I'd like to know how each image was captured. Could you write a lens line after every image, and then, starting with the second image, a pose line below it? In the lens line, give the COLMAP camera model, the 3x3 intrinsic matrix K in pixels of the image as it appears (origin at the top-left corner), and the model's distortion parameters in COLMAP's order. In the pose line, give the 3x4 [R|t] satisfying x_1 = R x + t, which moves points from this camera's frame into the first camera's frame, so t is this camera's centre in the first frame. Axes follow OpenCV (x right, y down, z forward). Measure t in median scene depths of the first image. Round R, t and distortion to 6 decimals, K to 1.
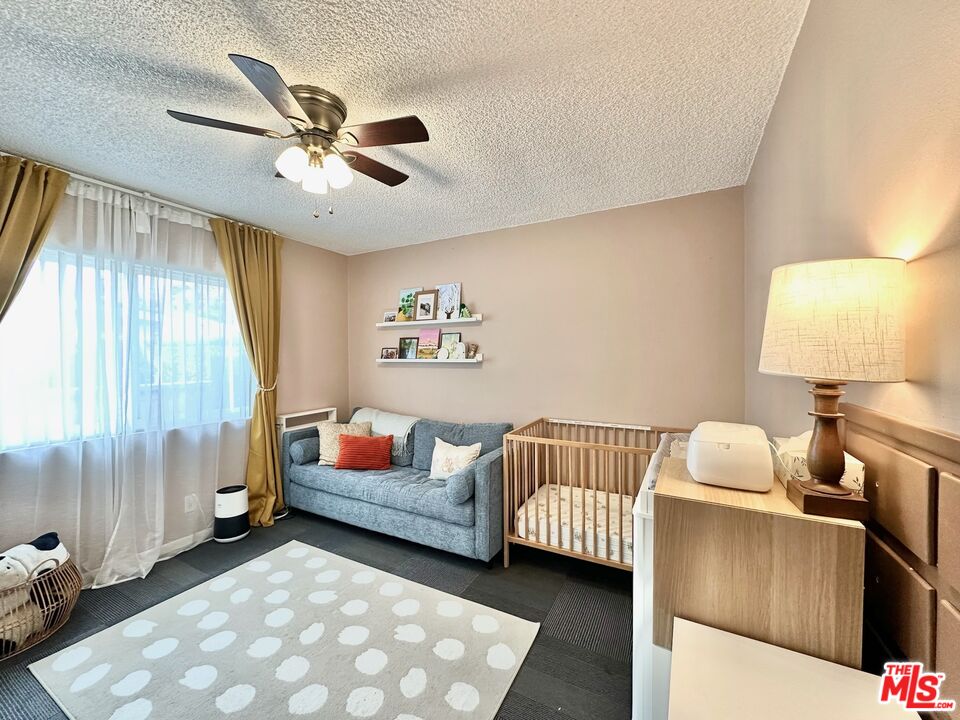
lens RADIAL K [[386.3, 0, 479.8], [0, 386.3, 357.2], [0, 0, 1]] dist [-0.001865, -0.000070]
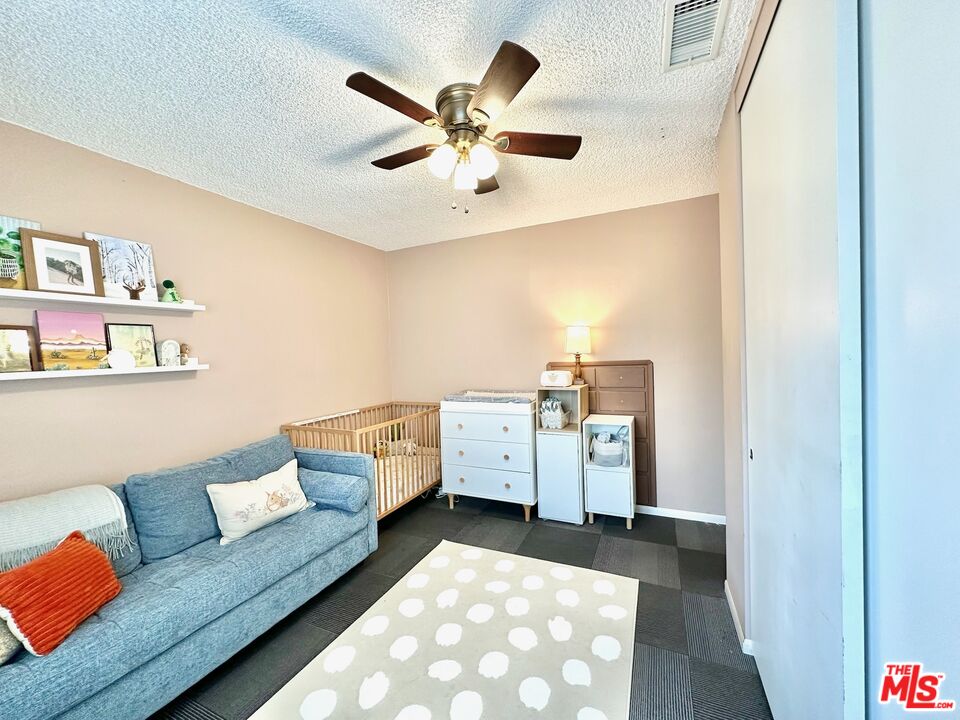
lens RADIAL K [[386.3, 0, 481.4], [0, 386.3, 358.2], [0, 0, 1]] dist [-0.001865, -0.000070]
pose [[-0.070752, -0.007813, 0.997463, -0.712466], [0.040763, 0.999111, 0.010718, 0.005339], [-0.996661, 0.041417, -0.070370, 0.521190]]
